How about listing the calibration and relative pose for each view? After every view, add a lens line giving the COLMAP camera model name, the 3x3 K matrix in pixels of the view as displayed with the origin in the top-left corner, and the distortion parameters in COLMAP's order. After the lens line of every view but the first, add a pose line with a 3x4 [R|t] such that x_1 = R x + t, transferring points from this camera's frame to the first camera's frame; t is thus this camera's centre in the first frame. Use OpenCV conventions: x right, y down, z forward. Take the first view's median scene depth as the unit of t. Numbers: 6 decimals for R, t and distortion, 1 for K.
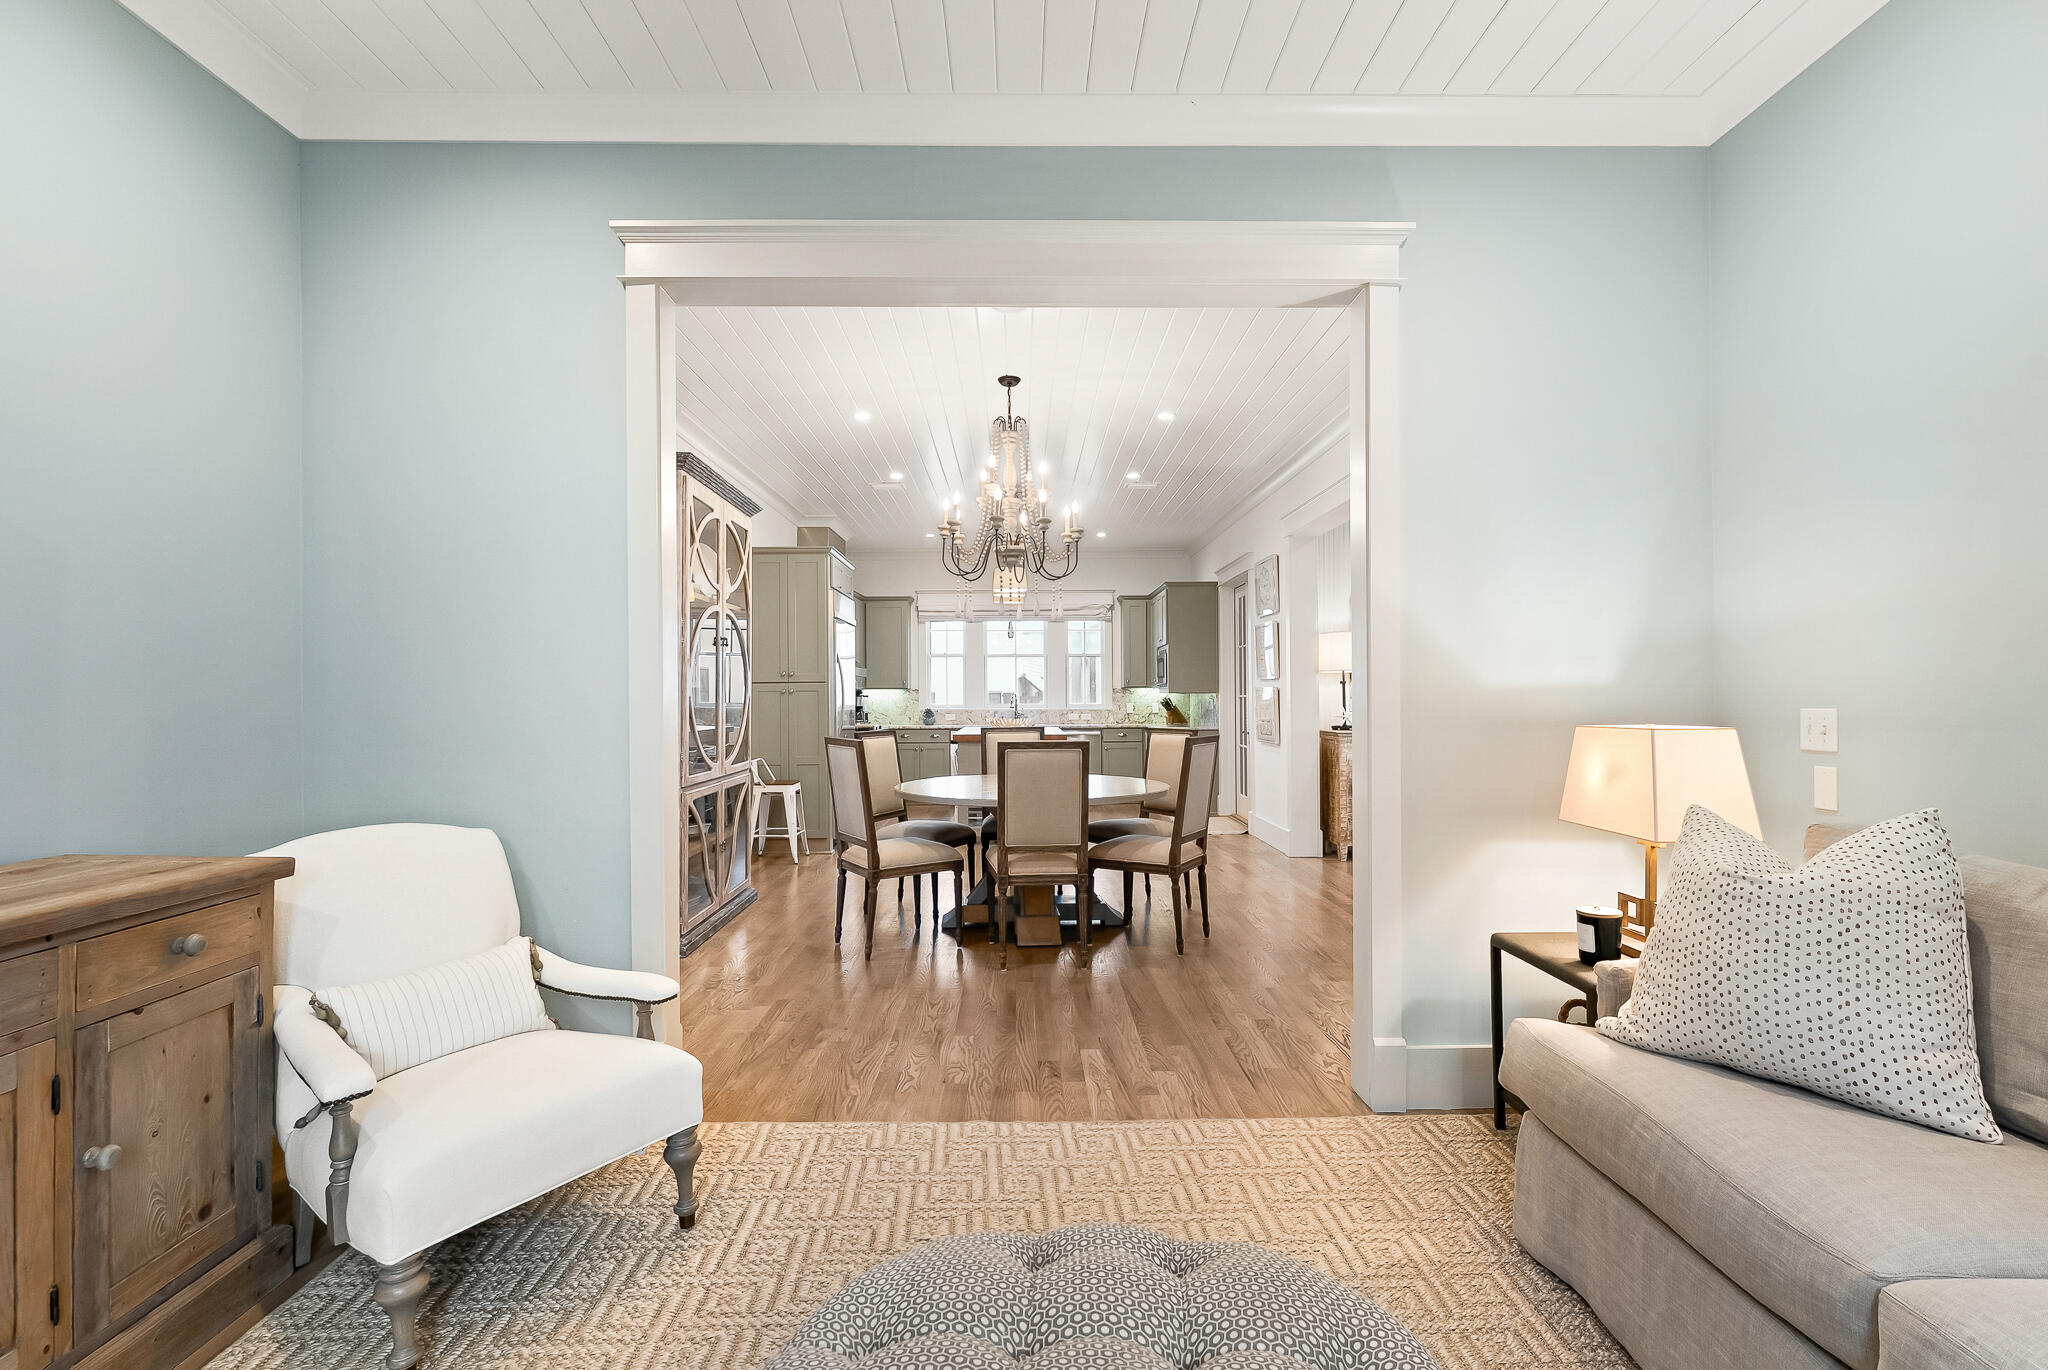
lens RADIAL K [[965.1, 0, 1023.6], [0, 965.1, 690.9], [0, 0, 1]] dist [-0.000078, -0.000002]
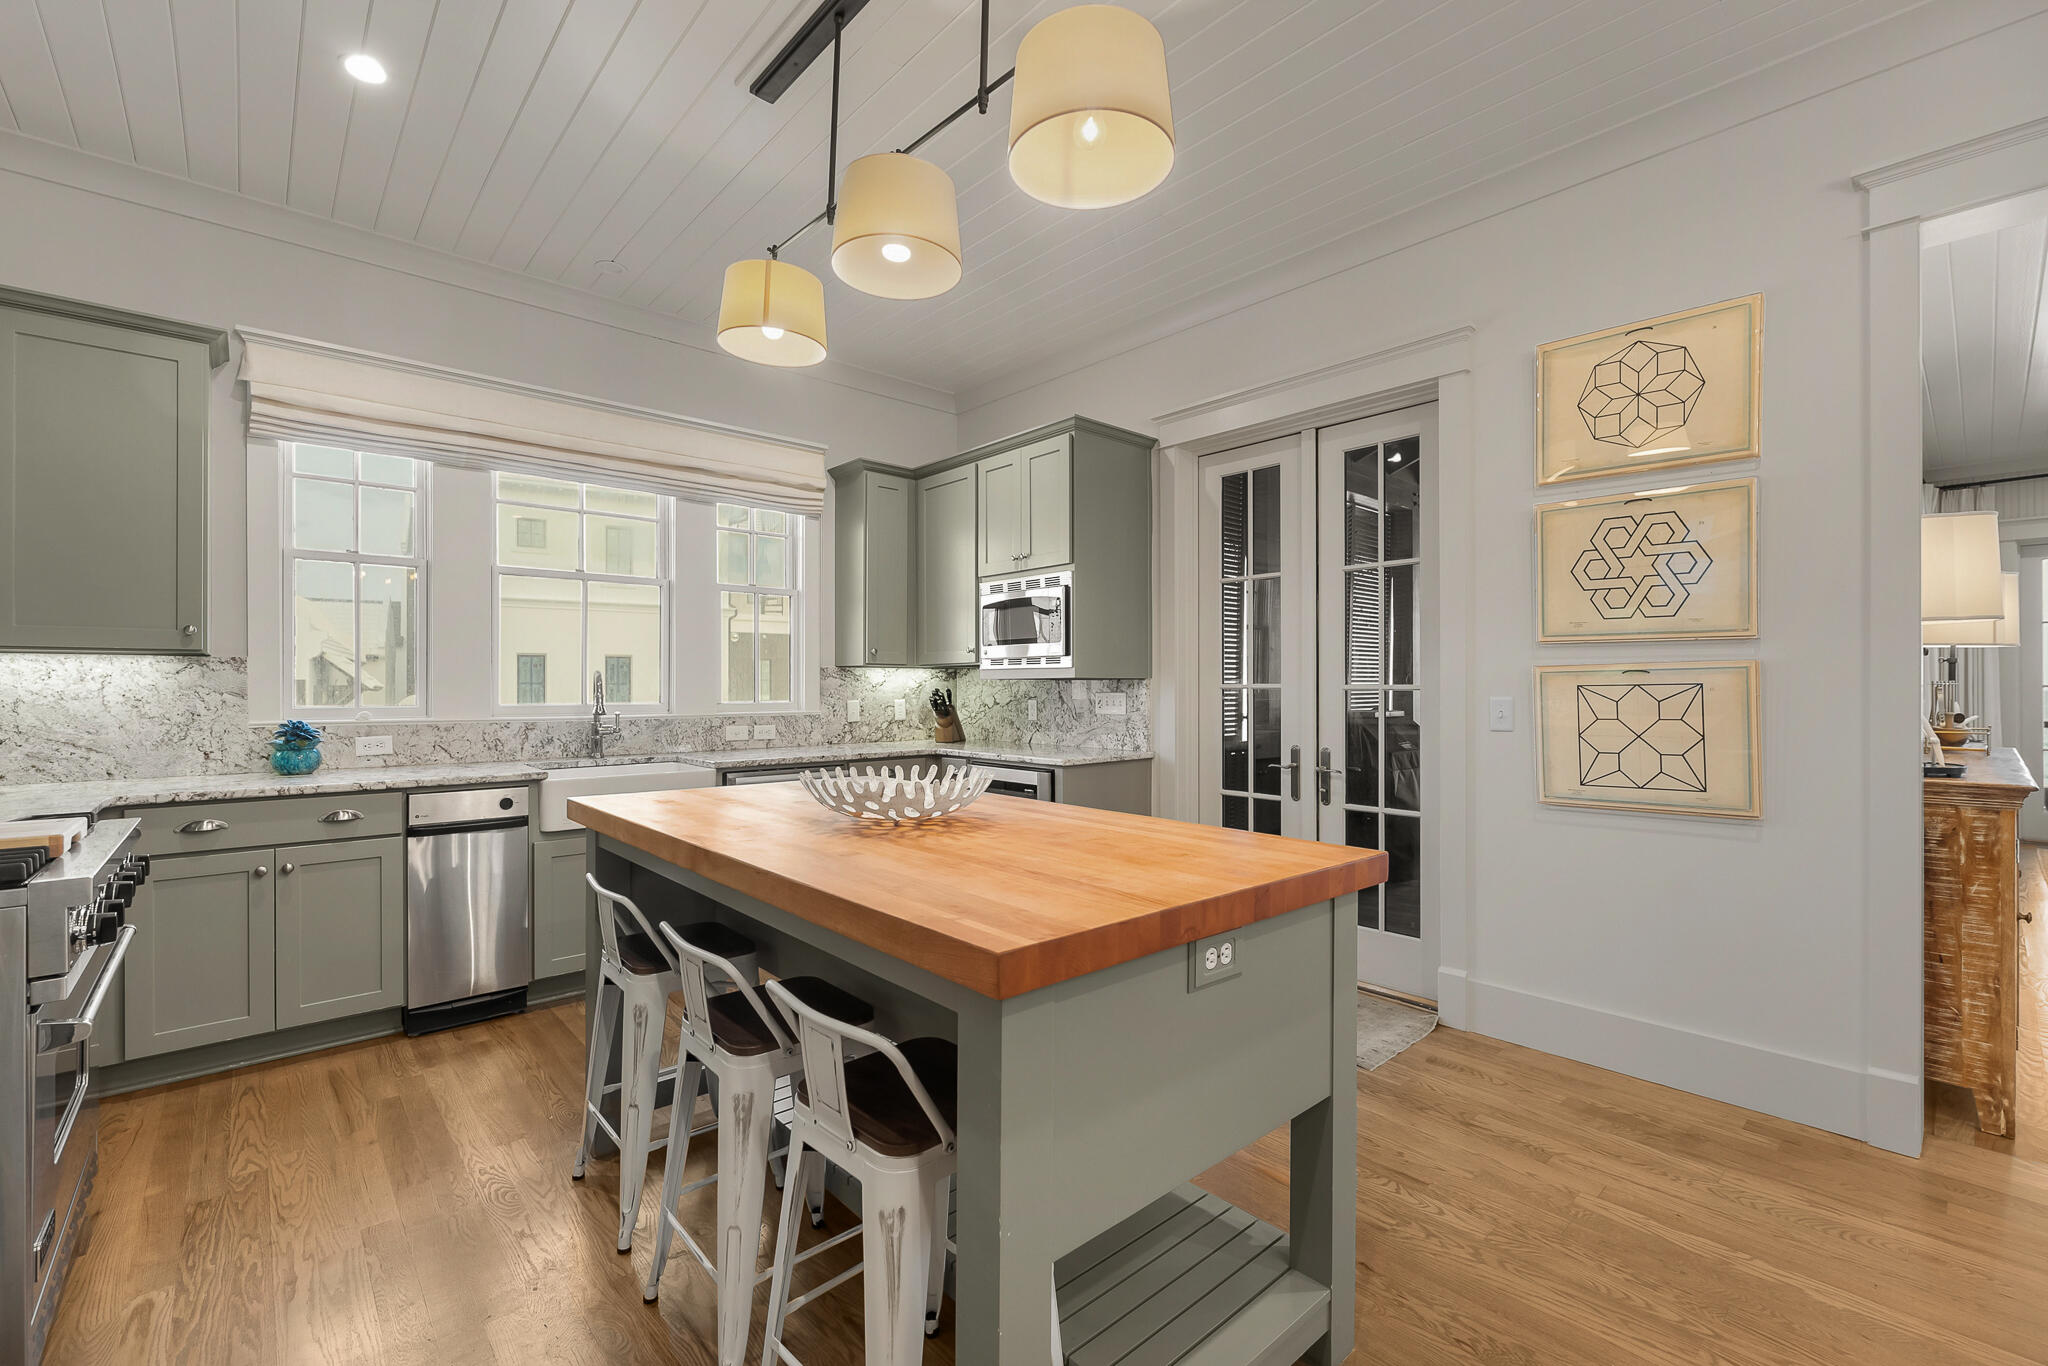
lens RADIAL K [[867.8, 0, 1021.7], [0, 867.8, 687.1], [0, 0, 1]] dist [-0.004540, 0.001335]
pose [[0.745343, 0.005256, 0.666660, -0.122820], [-0.009013, 0.999957, 0.002193, 0.005420], [-0.666620, -0.007643, 0.745359, 0.723121]]
